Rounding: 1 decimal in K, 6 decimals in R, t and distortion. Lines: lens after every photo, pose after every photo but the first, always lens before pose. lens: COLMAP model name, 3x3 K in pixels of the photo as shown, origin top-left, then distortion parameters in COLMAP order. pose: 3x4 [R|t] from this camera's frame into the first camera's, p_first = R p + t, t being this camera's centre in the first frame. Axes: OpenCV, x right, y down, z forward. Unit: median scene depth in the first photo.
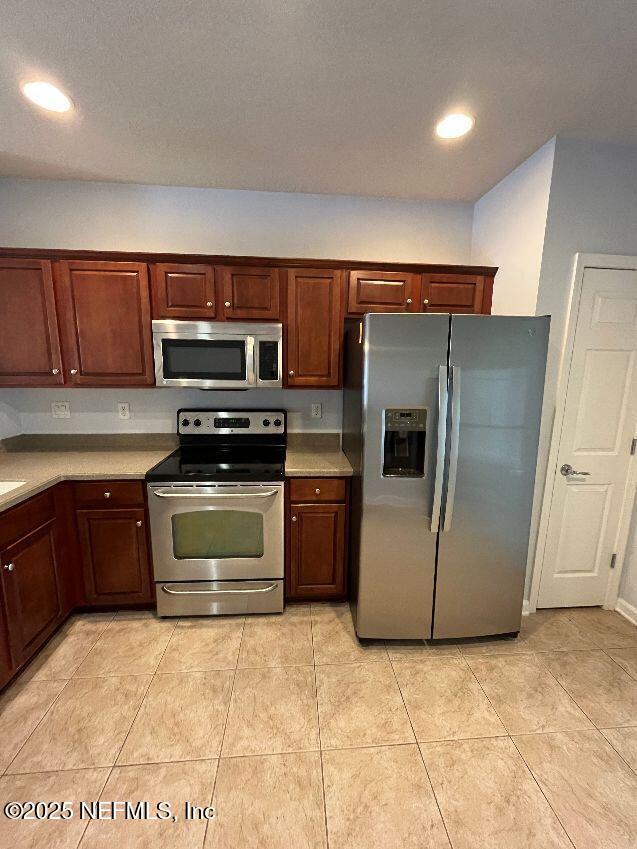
lens RADIAL K [[342.2, 0, 320.2], [0, 342.2, 423.4], [0, 0, 1]] dist [-0.003079, 0.000549]
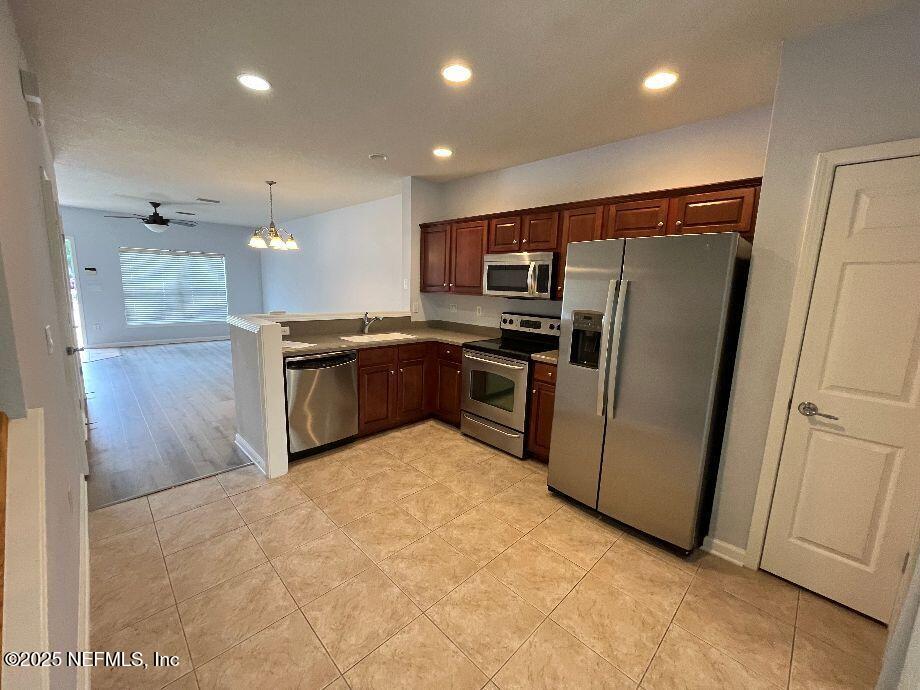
lens RADIAL K [[370.8, 0, 460.0], [0, 370.8, 345.0], [0, 0, 1]] dist [-0.003079, 0.000549]
pose [[0.646887, 0.132141, -0.751050, 0.827646], [-0.155216, 0.987071, 0.039978, 0.078324], [0.746622, 0.090714, 0.659034, -0.232916]]
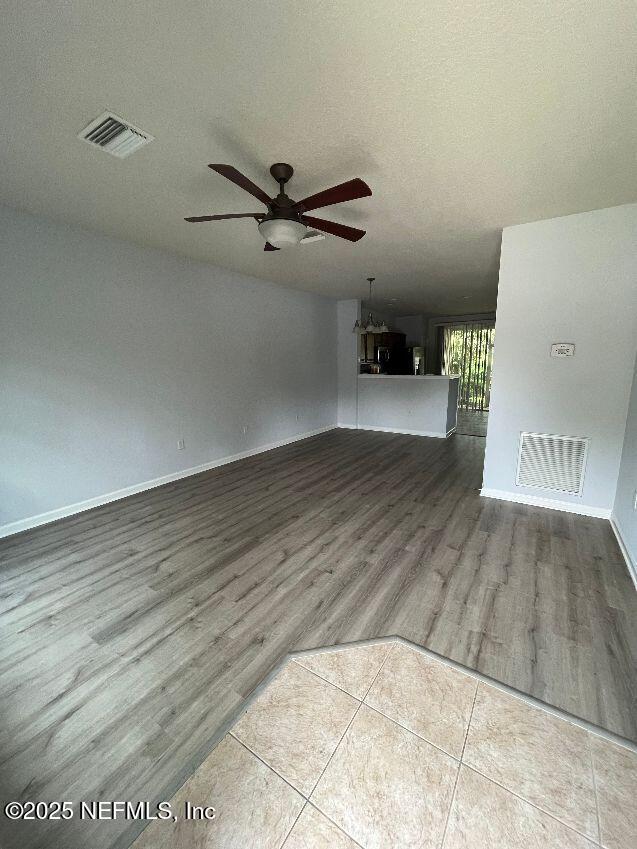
lens RADIAL K [[342.2, 0, 320.2], [0, 342.2, 423.4], [0, 0, 1]] dist [-0.003079, 0.000549]
pose [[0.614744, -0.160393, 0.772246, -4.135200], [0.151887, 0.984853, 0.083641, 0.159386], [-0.773964, 0.065876, 0.629793, -0.926507]]
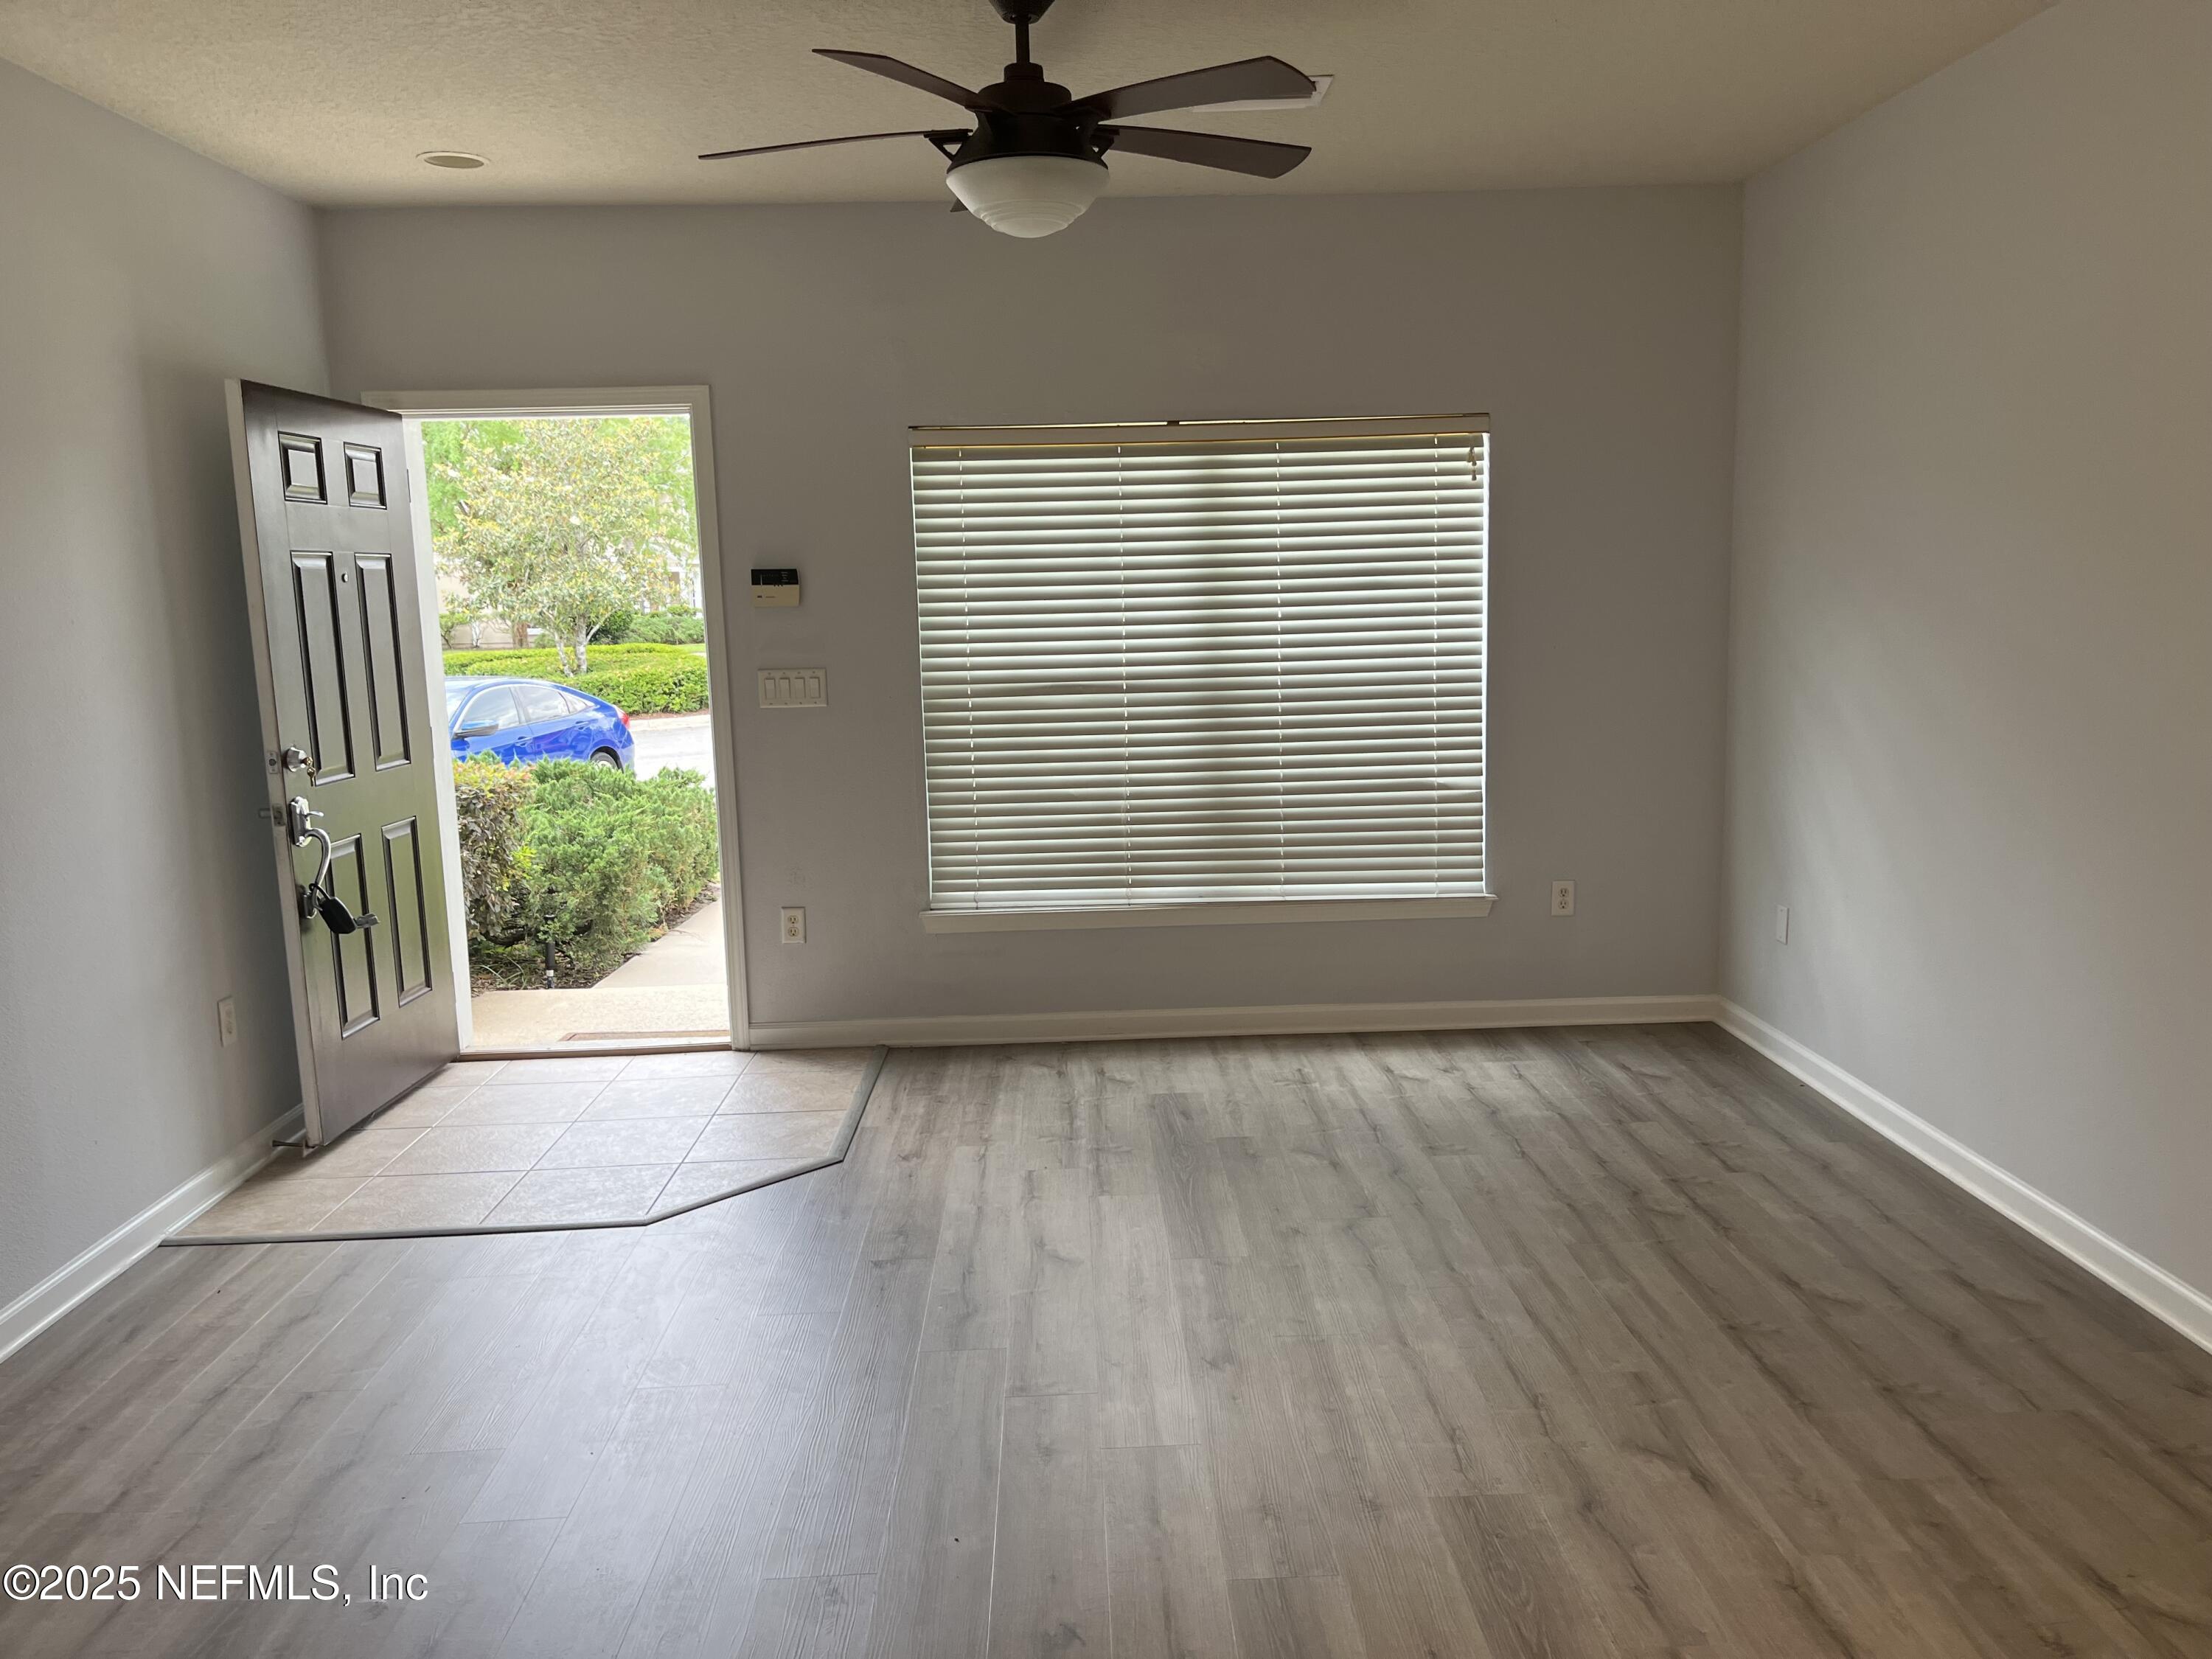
lens RADIAL K [[1656.8, 0, 1106.0], [0, 1656.8, 829.5], [0, 0, 1]] dist [0.001305, 0.003396]
pose [[-0.054776, 0.136657, -0.989103, -1.561295], [-0.148133, 0.978516, 0.143398, -0.006336], [0.987449, 0.154373, -0.033356, 0.050213]]
